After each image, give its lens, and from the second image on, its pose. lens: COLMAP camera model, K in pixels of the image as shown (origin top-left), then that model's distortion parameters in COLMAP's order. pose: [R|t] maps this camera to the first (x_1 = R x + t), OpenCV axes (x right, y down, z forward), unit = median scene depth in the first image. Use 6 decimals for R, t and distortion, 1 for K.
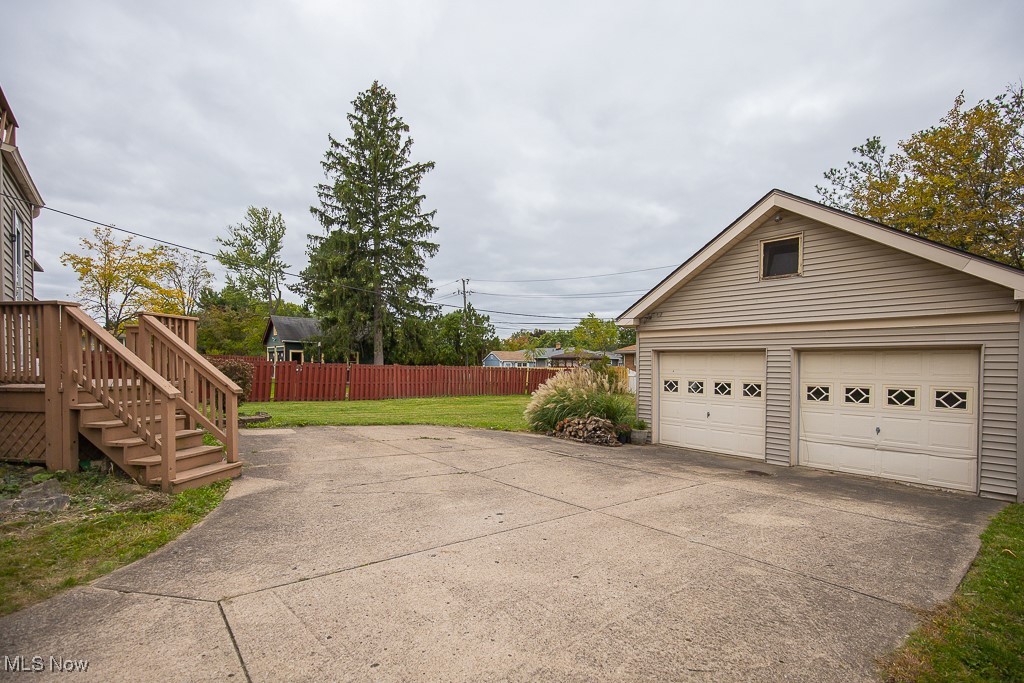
lens RADIAL K [[471.2, 0, 515.2], [0, 471.2, 350.5], [0, 0, 1]] dist [-0.013696, 0.004133]
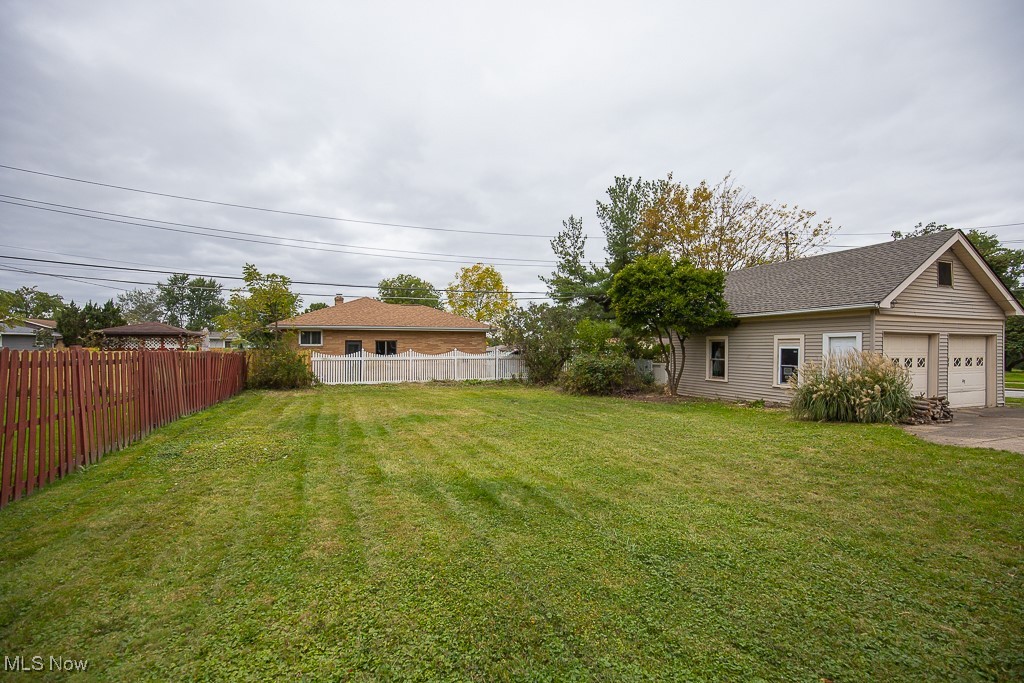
lens RADIAL K [[471.2, 0, 502.5], [0, 471.2, 332.8], [0, 0, 1]] dist [-0.013696, 0.004133]
pose [[0.334343, 0.019855, 0.942242, -1.085074], [-0.025628, 0.999600, -0.011970, 0.038016], [-0.942103, -0.020145, 0.334718, 1.492724]]
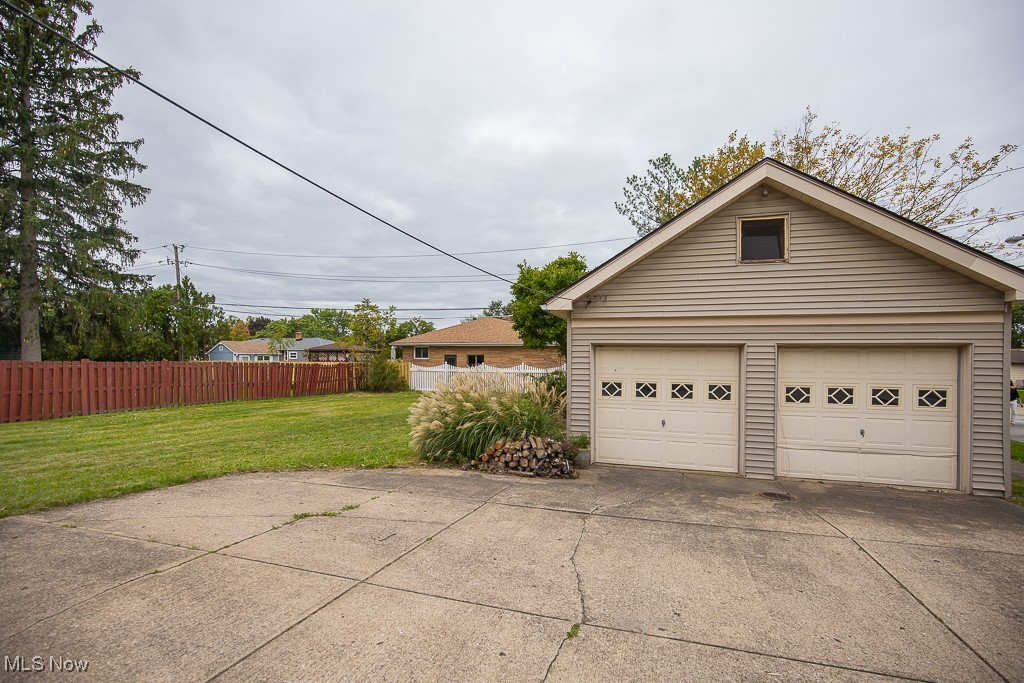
lens RADIAL K [[471.2, 0, 508.7], [0, 471.2, 347.8], [0, 0, 1]] dist [-0.013696, 0.004133]
pose [[0.852469, 0.008989, 0.522701, -0.231809], [-0.014400, 0.999877, 0.006291, 0.002923], [-0.522580, -0.012890, 0.852493, 0.407989]]
